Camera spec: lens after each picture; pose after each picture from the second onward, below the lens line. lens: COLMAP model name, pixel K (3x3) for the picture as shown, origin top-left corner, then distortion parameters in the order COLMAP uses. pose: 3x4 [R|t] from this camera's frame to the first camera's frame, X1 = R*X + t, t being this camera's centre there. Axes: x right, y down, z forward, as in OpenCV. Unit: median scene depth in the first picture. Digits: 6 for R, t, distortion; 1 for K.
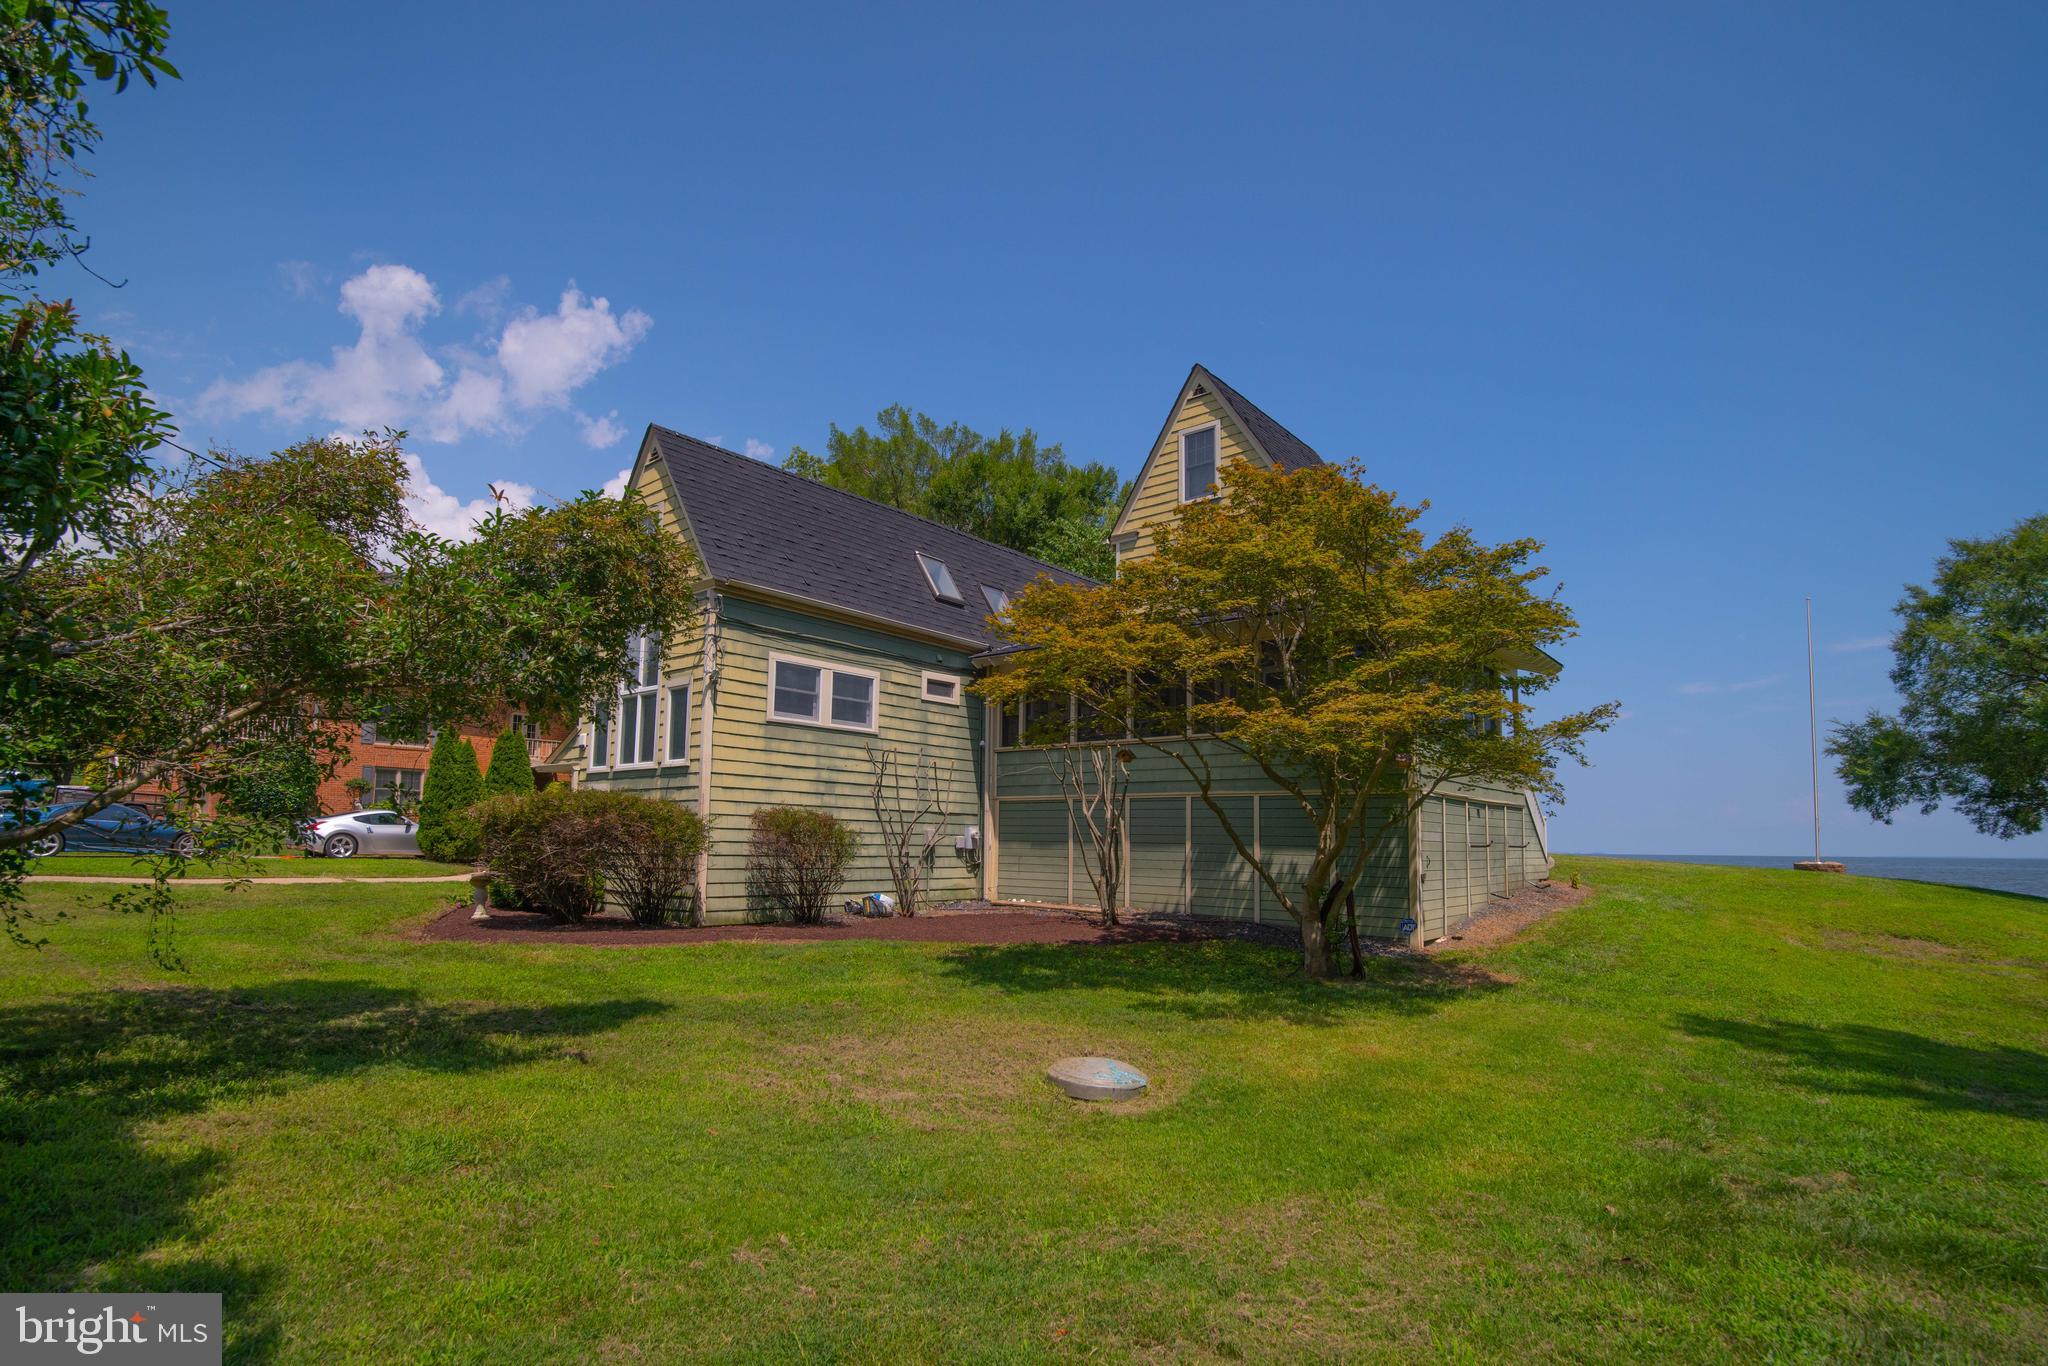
lens RADIAL K [[957.0, 0, 1024.0], [0, 957.0, 683.0], [0, 0, 1]] dist [-0.028187, 0.001096]
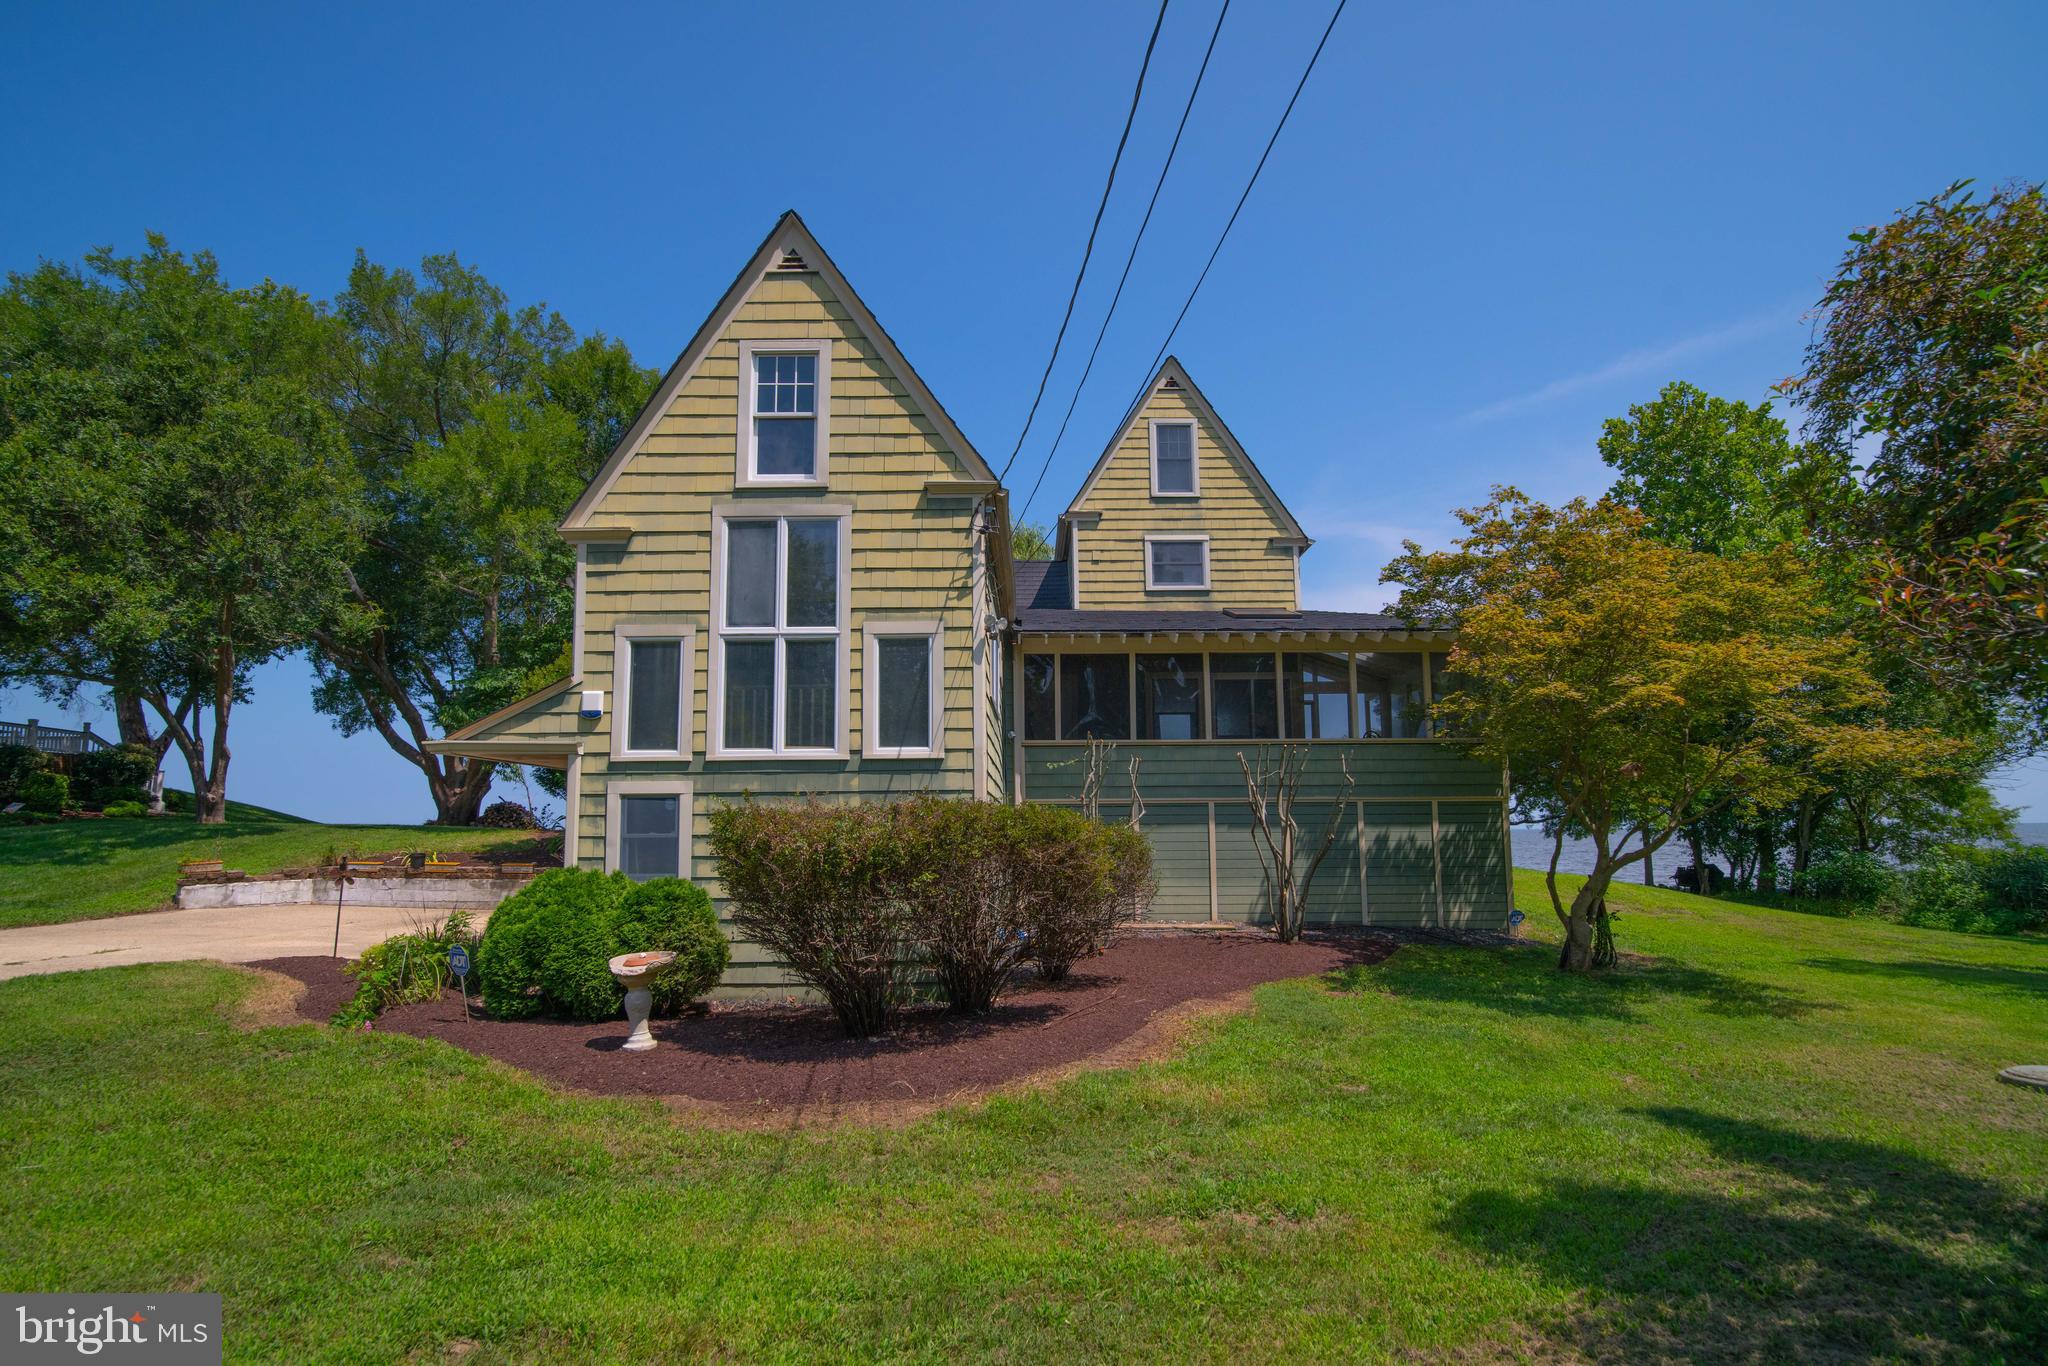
lens RADIAL K [[957.0, 0, 1024.0], [0, 957.0, 683.0], [0, 0, 1]] dist [-0.028187, 0.001096]
pose [[0.768179, 0.079529, 0.635277, -0.600871], [-0.088332, 0.995931, -0.017868, 0.034430], [-0.634113, -0.042389, 0.772078, 0.375555]]
